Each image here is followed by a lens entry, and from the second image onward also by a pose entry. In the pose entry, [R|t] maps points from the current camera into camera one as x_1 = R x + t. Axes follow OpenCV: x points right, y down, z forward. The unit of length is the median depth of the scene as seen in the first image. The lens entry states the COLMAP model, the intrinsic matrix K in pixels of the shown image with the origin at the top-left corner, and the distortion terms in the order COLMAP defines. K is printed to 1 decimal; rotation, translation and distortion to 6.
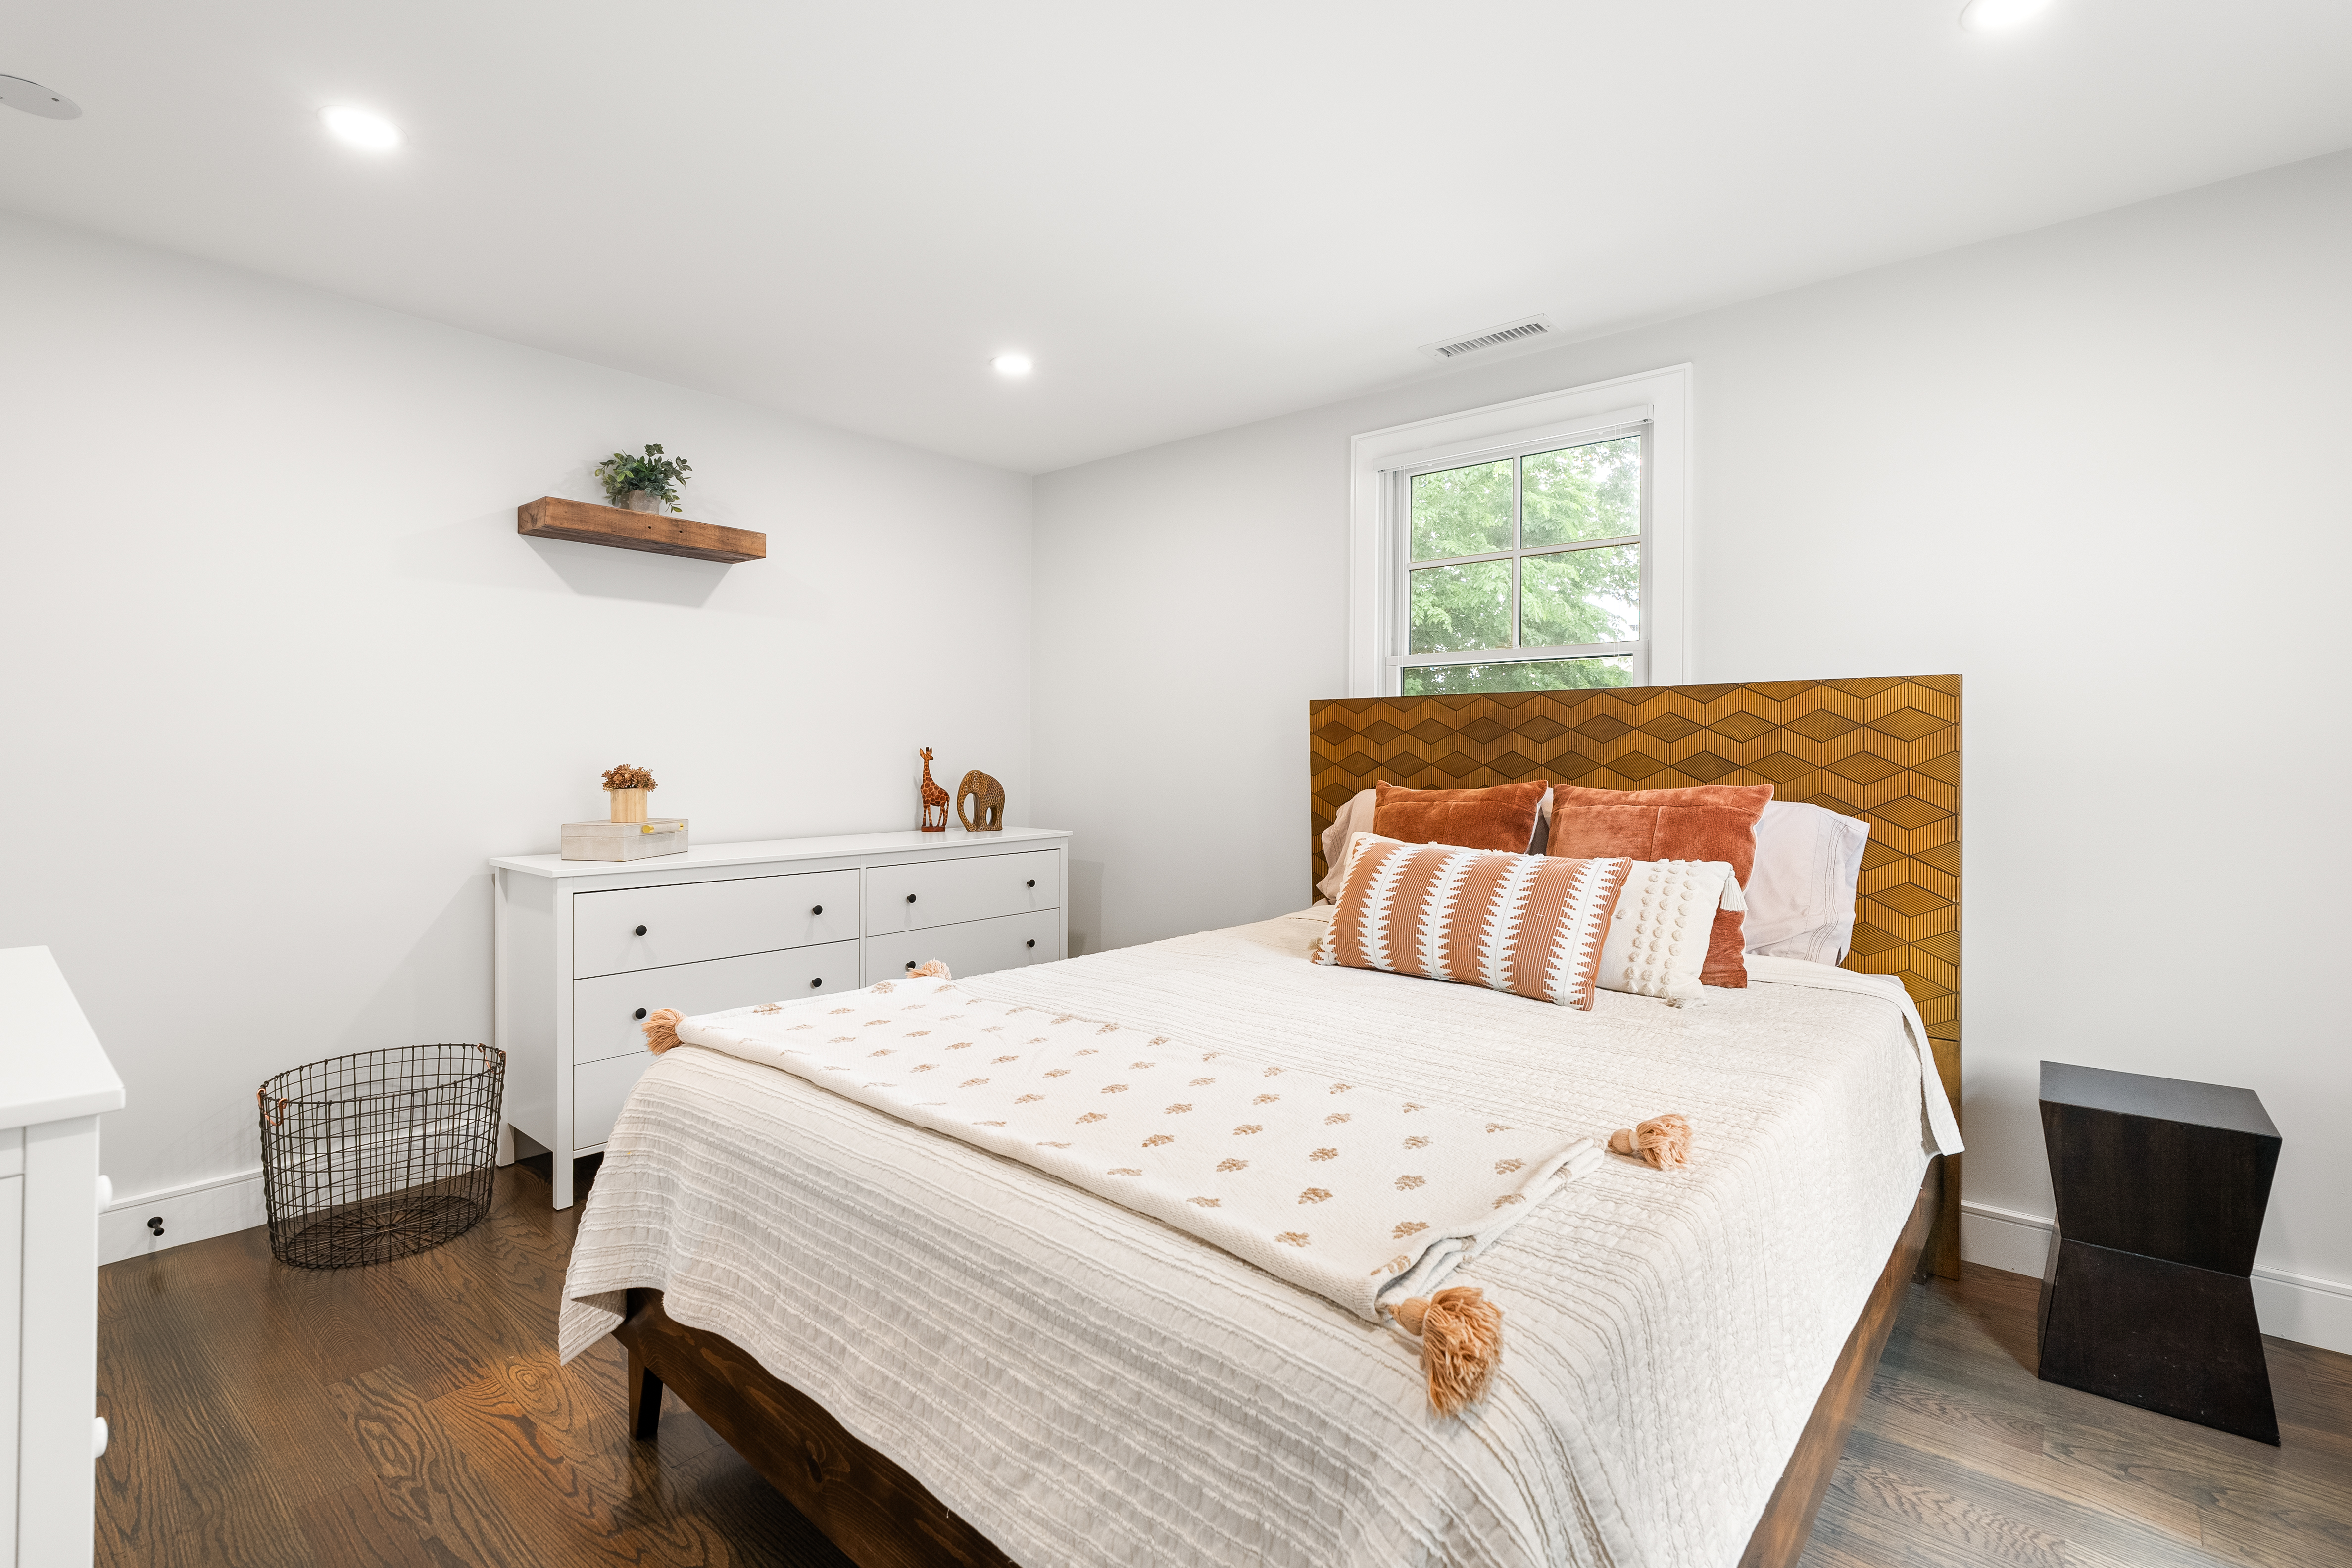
lens RADIAL K [[1068.1, 0, 1190.2], [0, 1068.1, 765.5], [0, 0, 1]] dist [-0.007514, 0.002621]
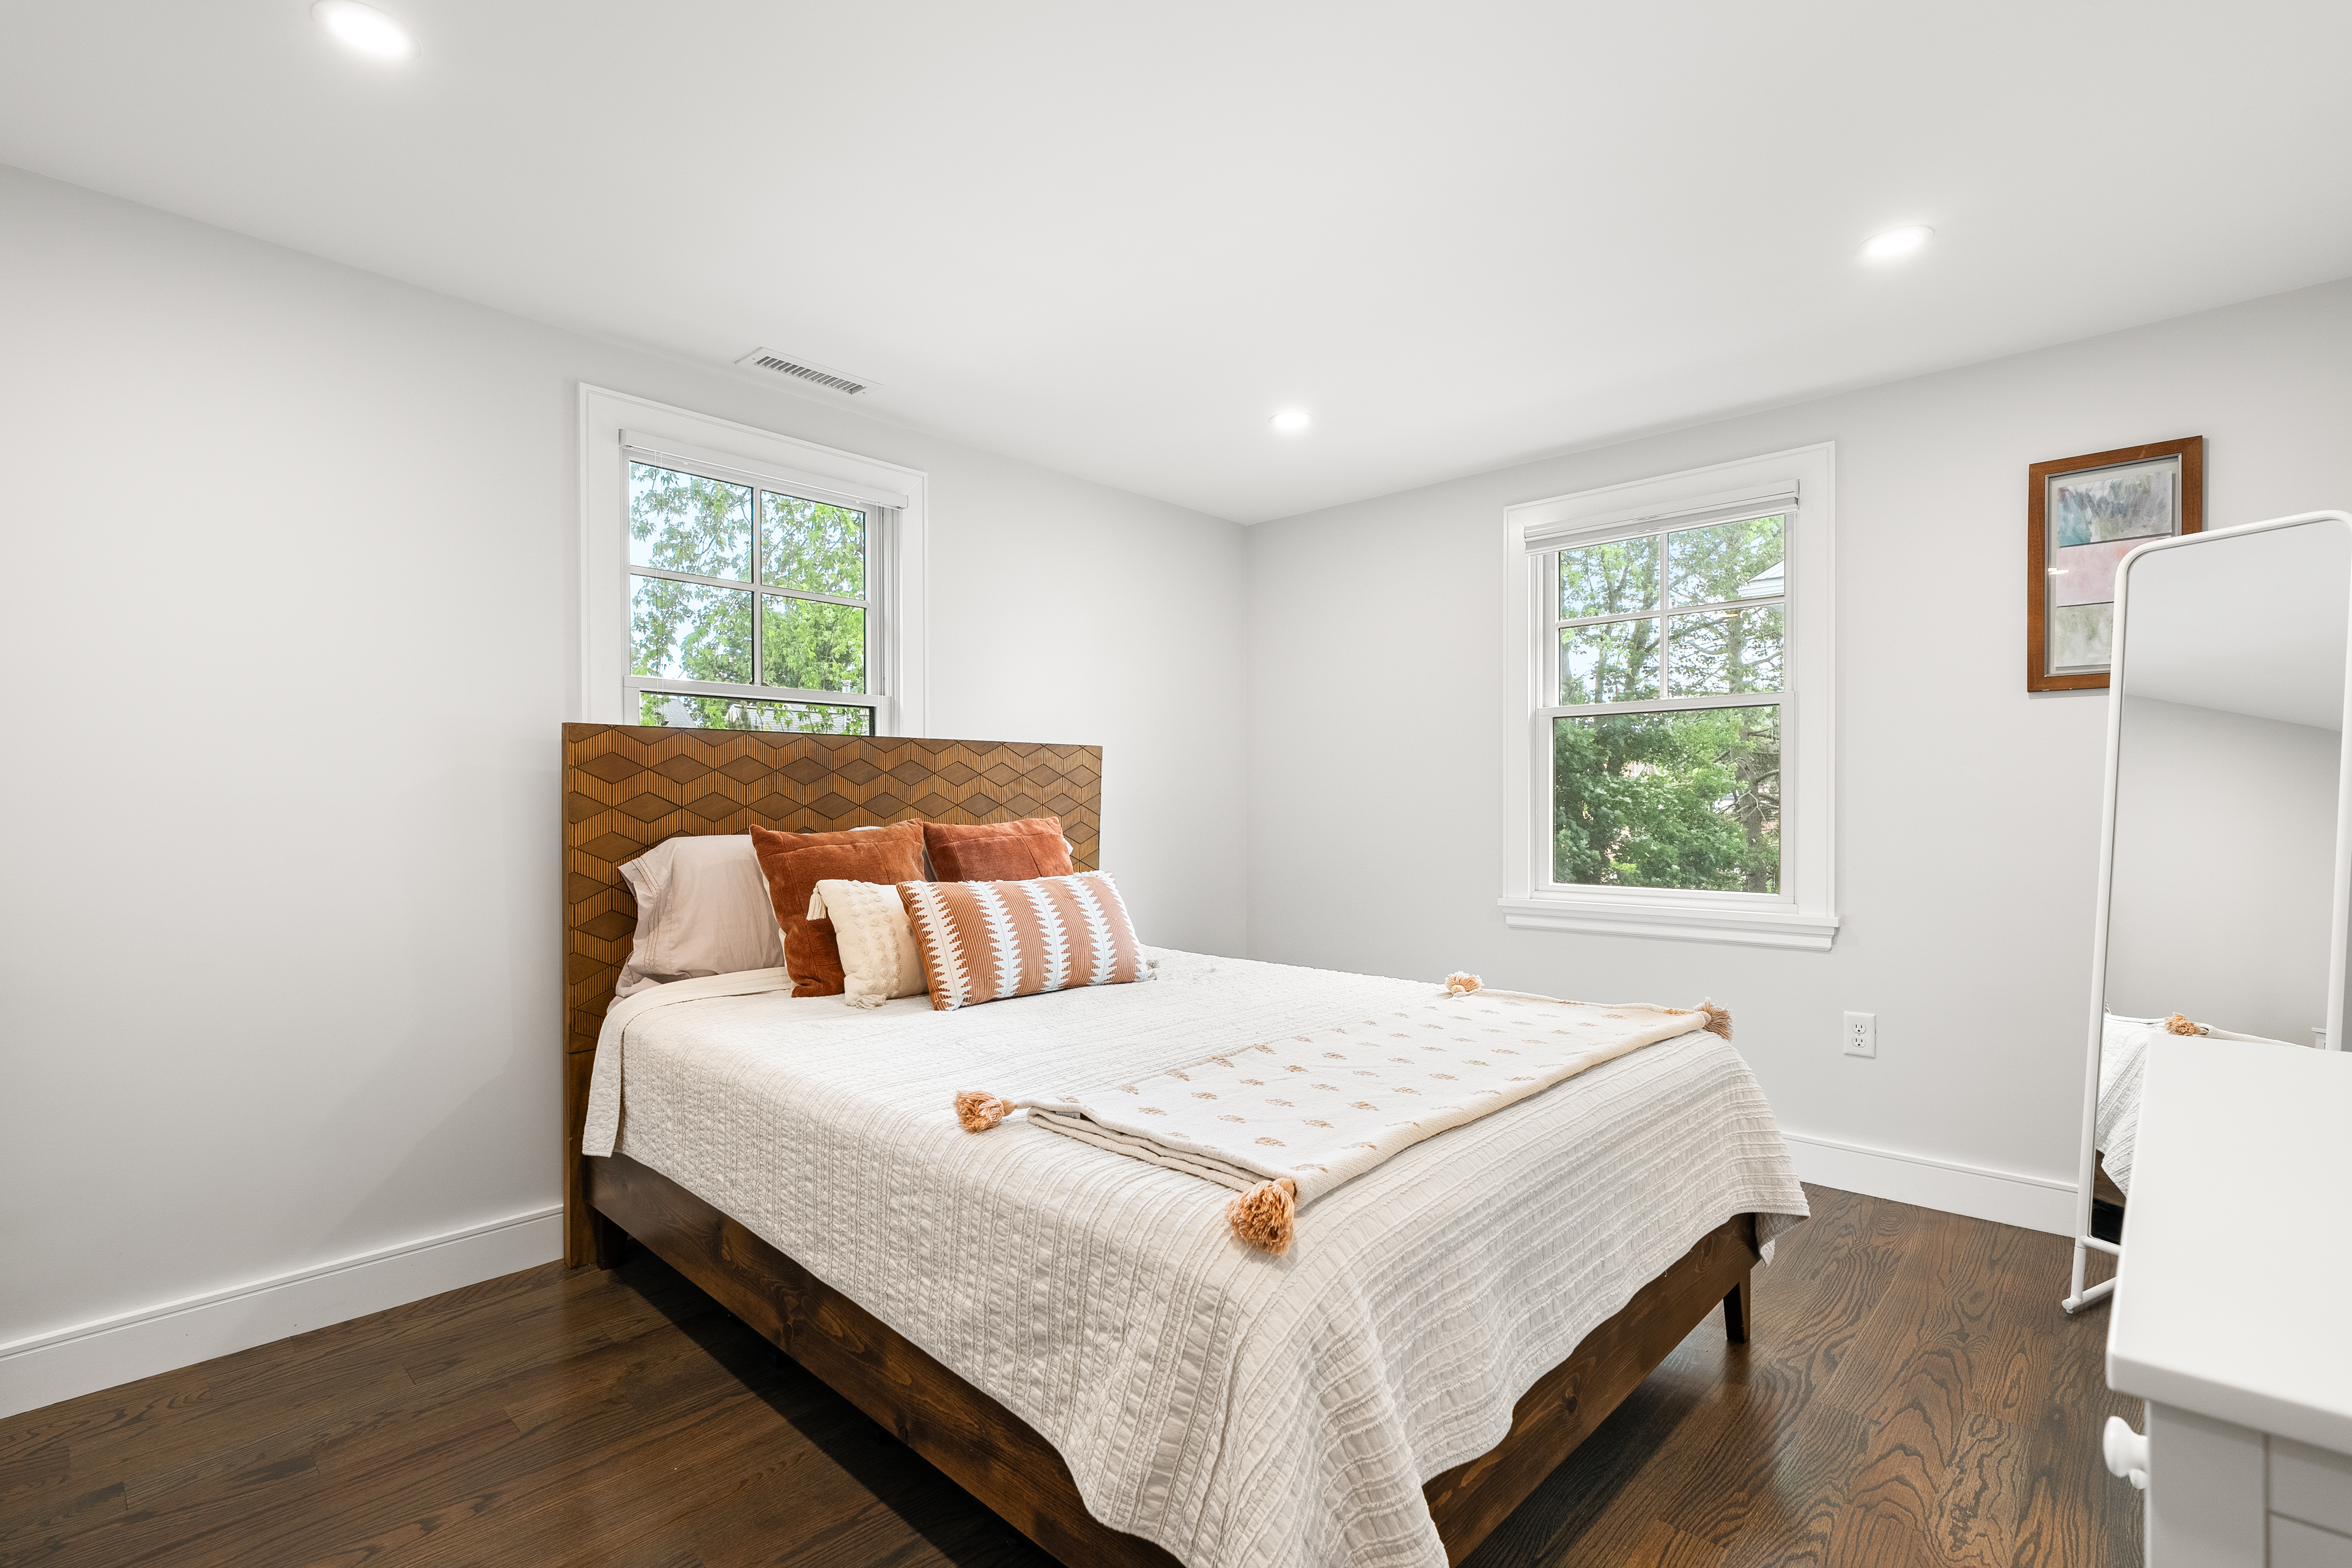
lens RADIAL K [[1068.1, 0, 1174.4], [0, 1068.1, 809.1], [0, 0, 1]] dist [-0.007514, 0.002621]
pose [[0.058222, -0.013011, 0.998219, -0.718606], [0.009343, 0.999878, 0.012488, -0.007257], [-0.998260, 0.008599, 0.058336, 0.635000]]
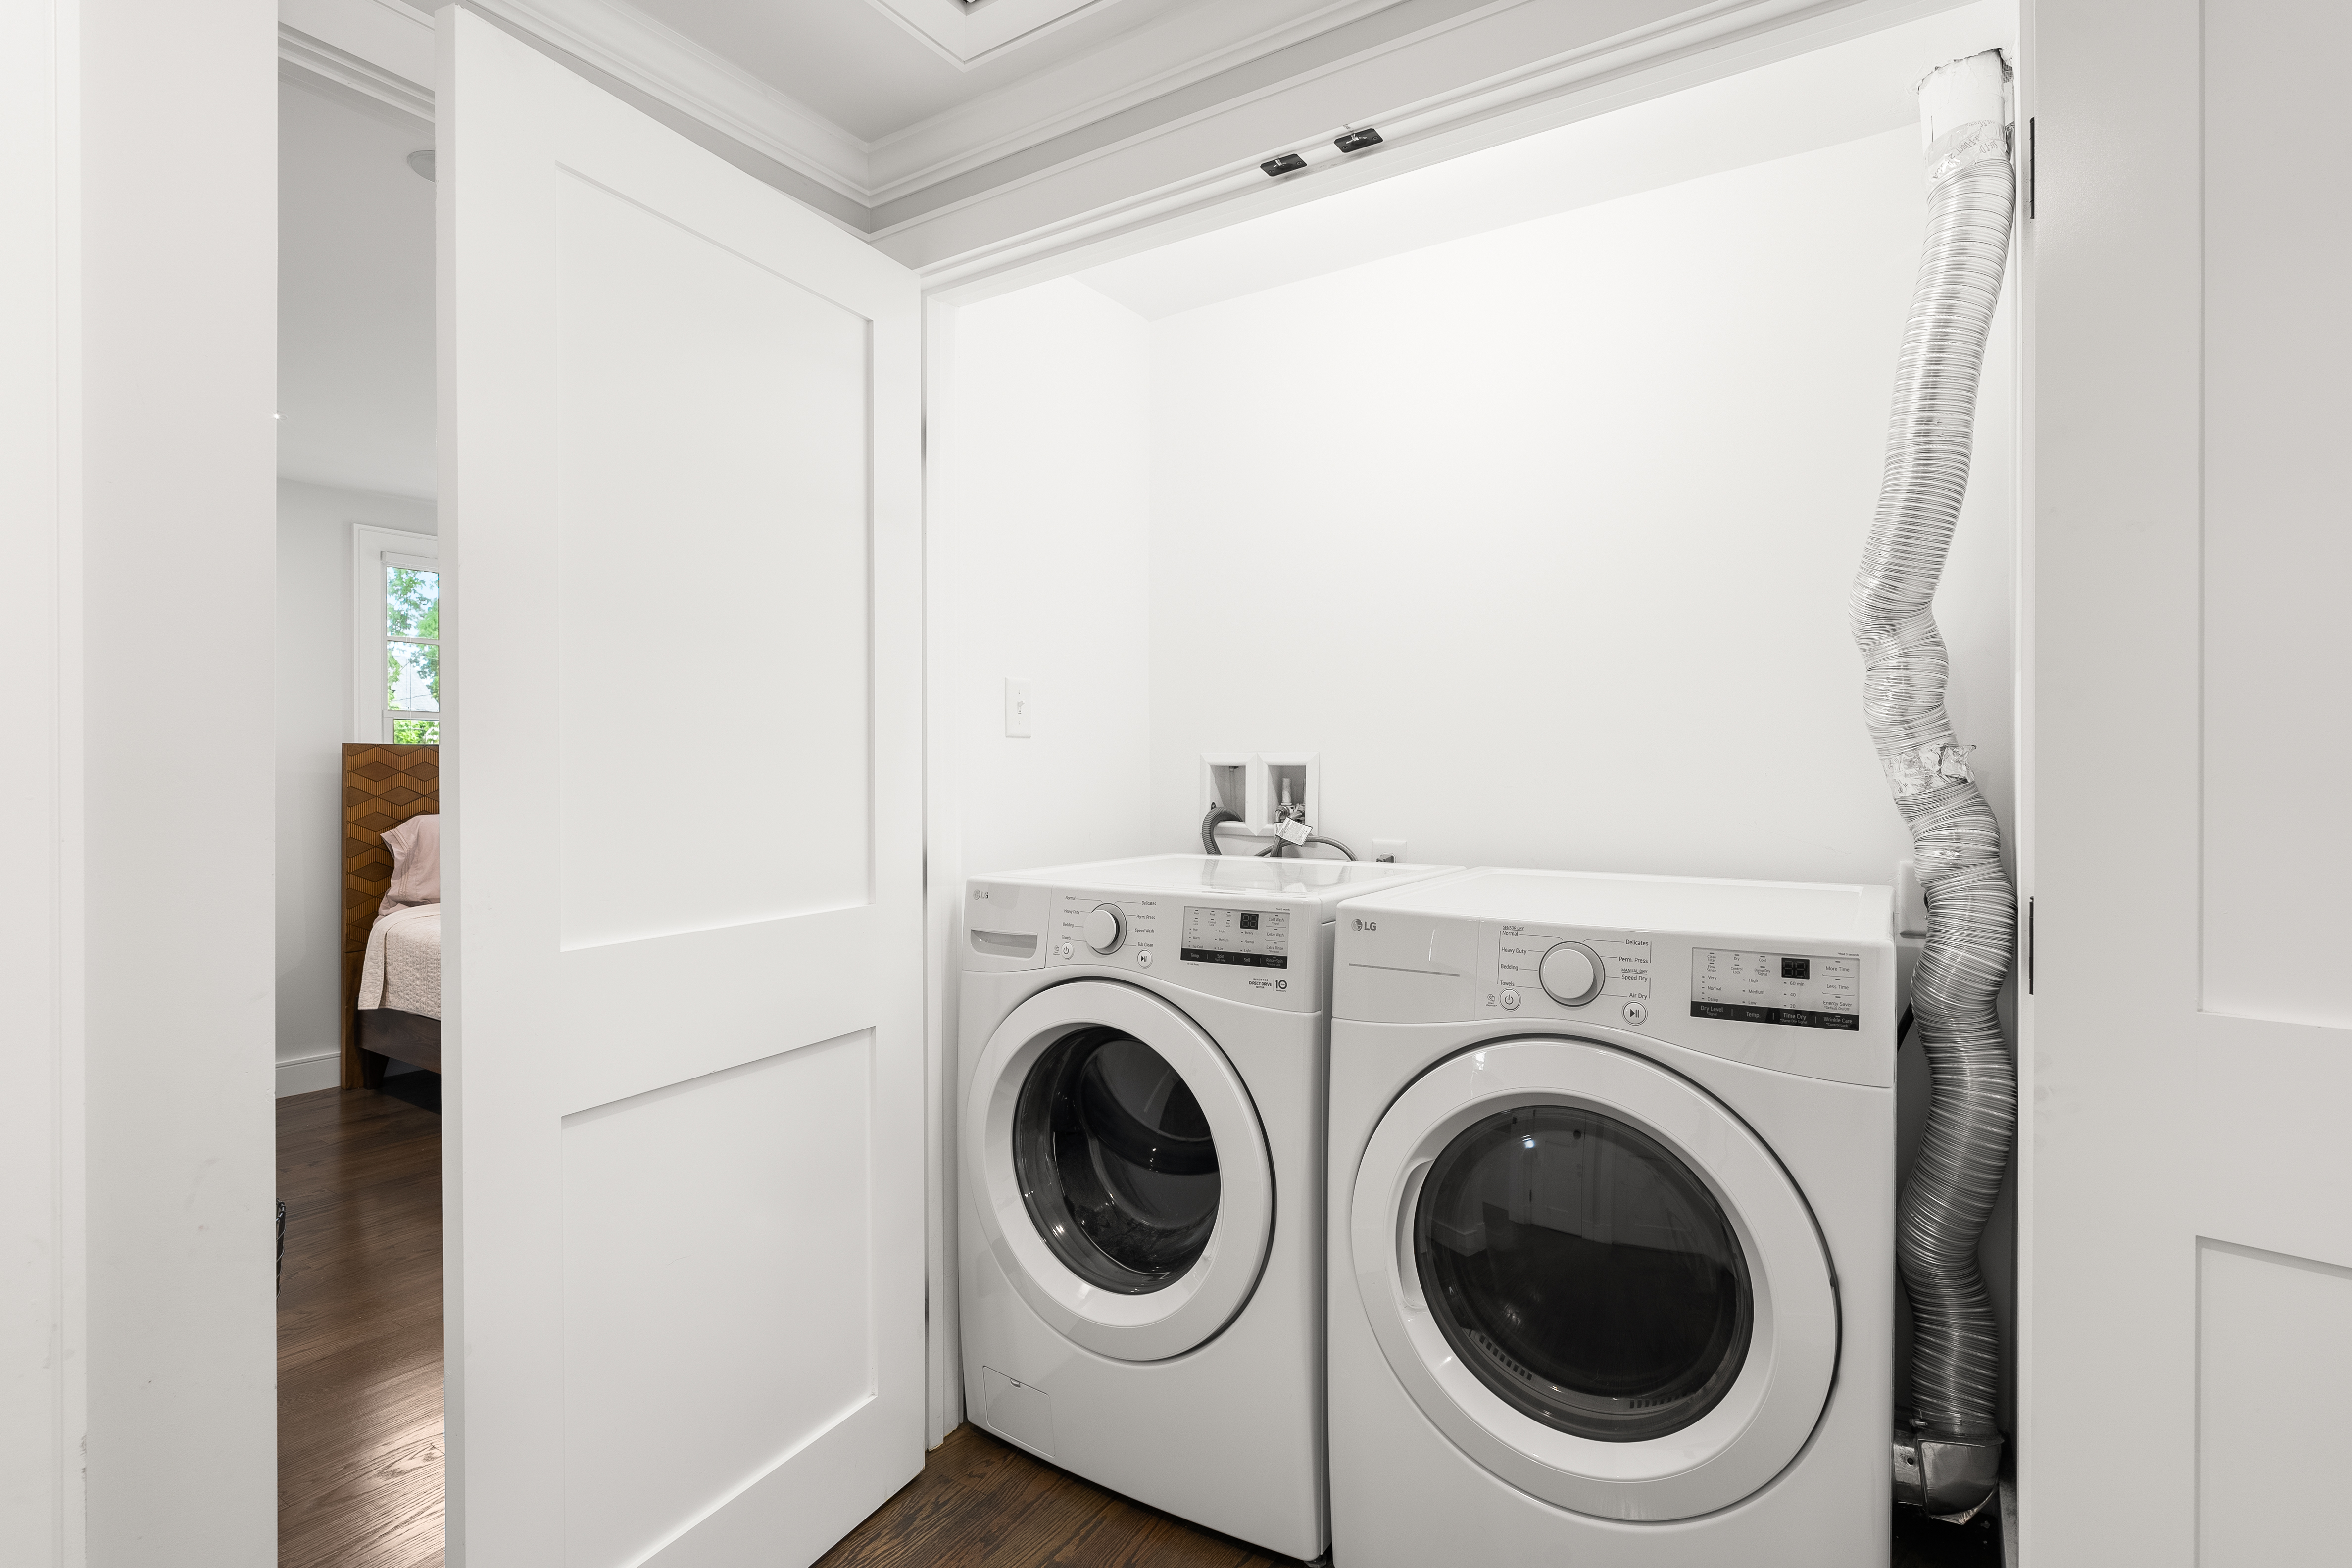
lens RADIAL K [[1127.4, 0, 1174.4], [0, 1127.4, 779.6], [0, 0, 1]] dist [-0.007994, 0.003094]
pose [[-0.109541, -0.004546, 0.993972, -1.453663], [0.007932, 0.999954, 0.005448, -0.024190], [-0.993951, 0.008481, -0.109500, 0.267563]]
